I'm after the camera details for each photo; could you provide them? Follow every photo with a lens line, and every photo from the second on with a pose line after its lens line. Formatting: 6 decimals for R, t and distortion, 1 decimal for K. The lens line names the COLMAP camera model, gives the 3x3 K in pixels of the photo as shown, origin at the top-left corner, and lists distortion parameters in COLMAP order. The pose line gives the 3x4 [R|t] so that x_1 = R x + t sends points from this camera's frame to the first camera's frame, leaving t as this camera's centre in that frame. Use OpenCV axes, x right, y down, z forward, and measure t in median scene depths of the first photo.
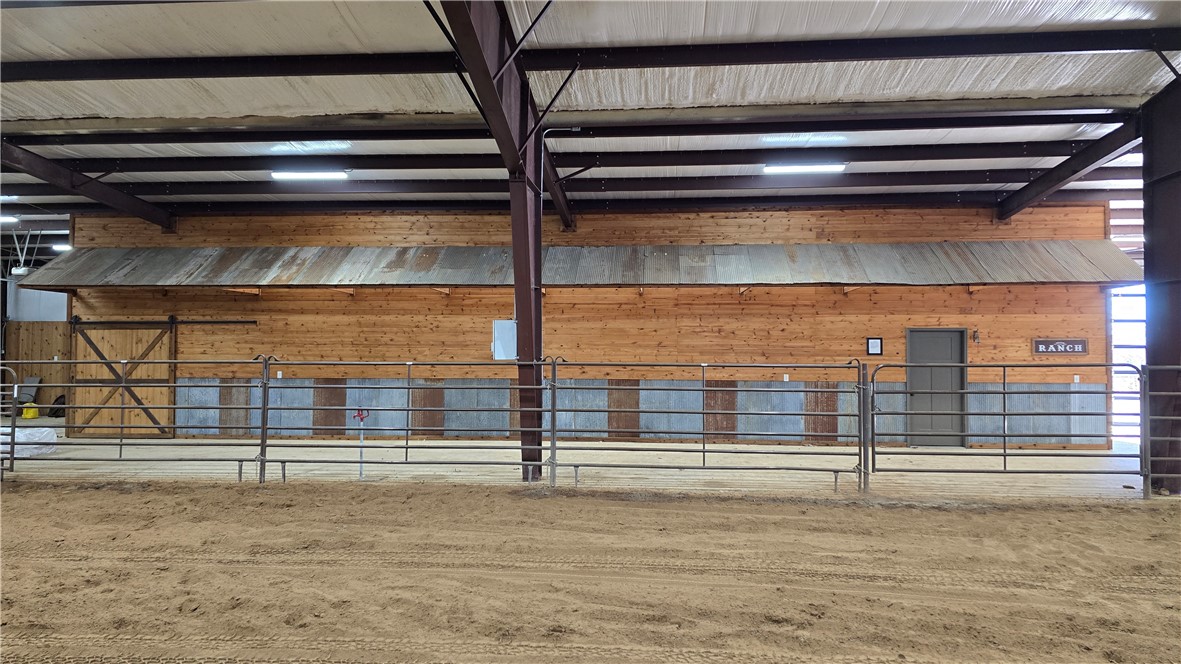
lens RADIAL K [[781.5, 0, 590.4], [0, 781.5, 332.3], [0, 0, 1]] dist [0.042233, -0.027208]
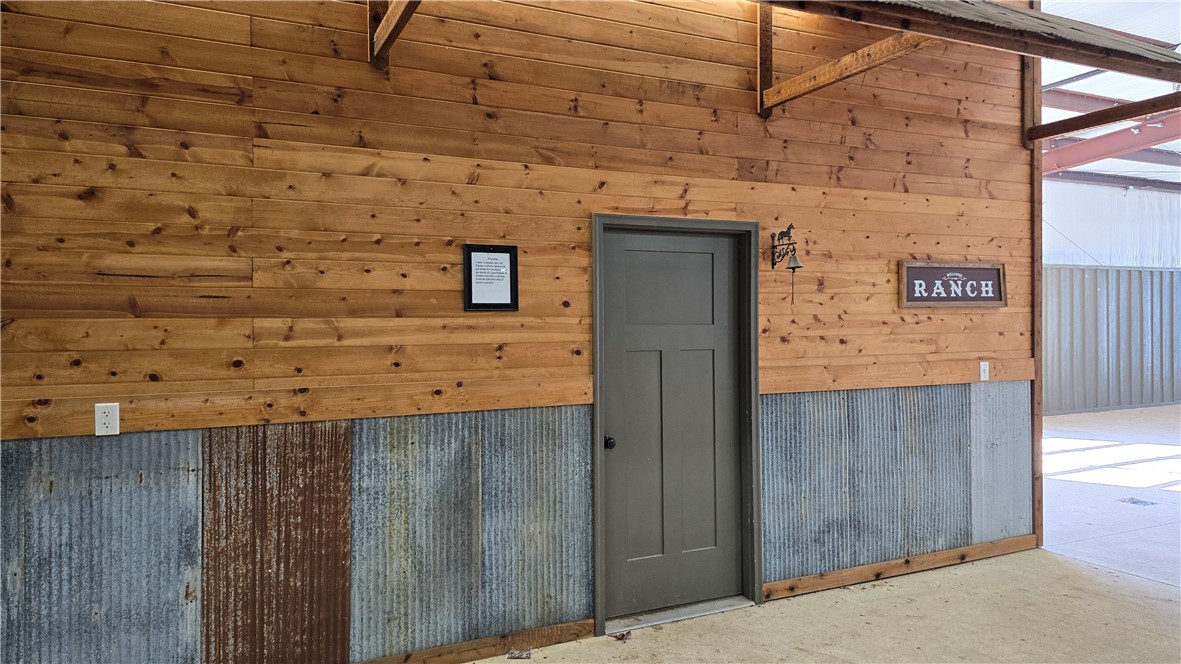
lens RADIAL K [[781.5, 0, 583.9], [0, 781.5, 330.3], [0, 0, 1]] dist [0.042233, -0.027208]
pose [[0.865088, -0.014986, 0.501396, 0.256635], [-0.002853, 0.999391, 0.034791, 0.026518], [-0.501612, -0.031528, 0.864518, 0.756133]]
